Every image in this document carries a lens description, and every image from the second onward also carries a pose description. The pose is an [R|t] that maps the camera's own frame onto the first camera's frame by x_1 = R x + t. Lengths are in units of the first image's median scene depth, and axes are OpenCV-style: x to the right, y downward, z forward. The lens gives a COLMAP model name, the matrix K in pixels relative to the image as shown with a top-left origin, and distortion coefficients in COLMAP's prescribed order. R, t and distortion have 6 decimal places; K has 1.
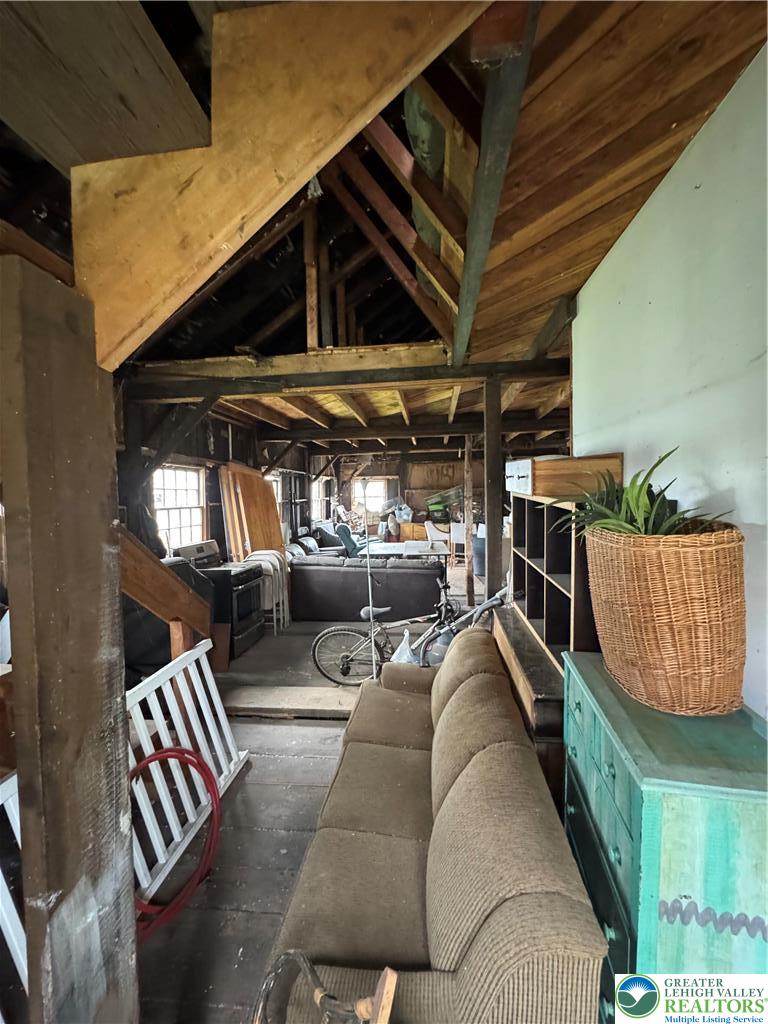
lens RADIAL K [[406.3, 0, 386.8], [0, 406.3, 511.8], [0, 0, 1]] dist [-0.001979, 0.000507]
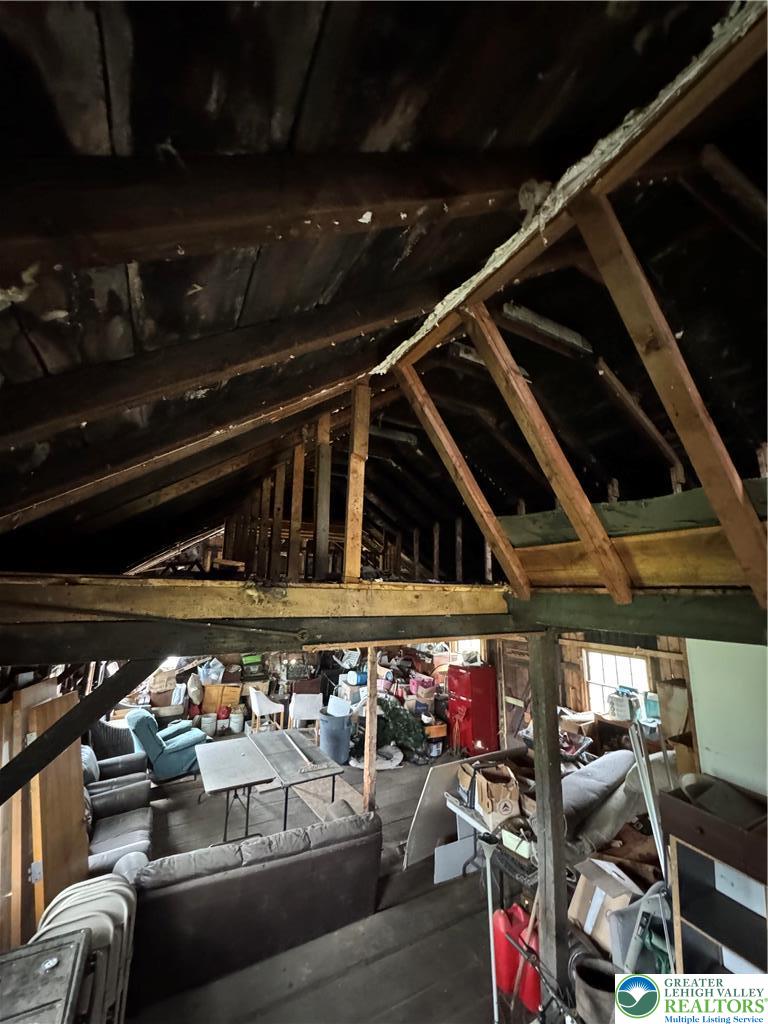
lens RADIAL K [[406.3, 0, 381.6], [0, 406.3, 511.6], [0, 0, 1]] dist [-0.001979, 0.000507]
pose [[0.819194, 0.142718, 0.555476, -0.503455], [-0.011120, 0.972313, -0.233417, -0.347399], [-0.573409, 0.185037, 0.798100, 0.434369]]
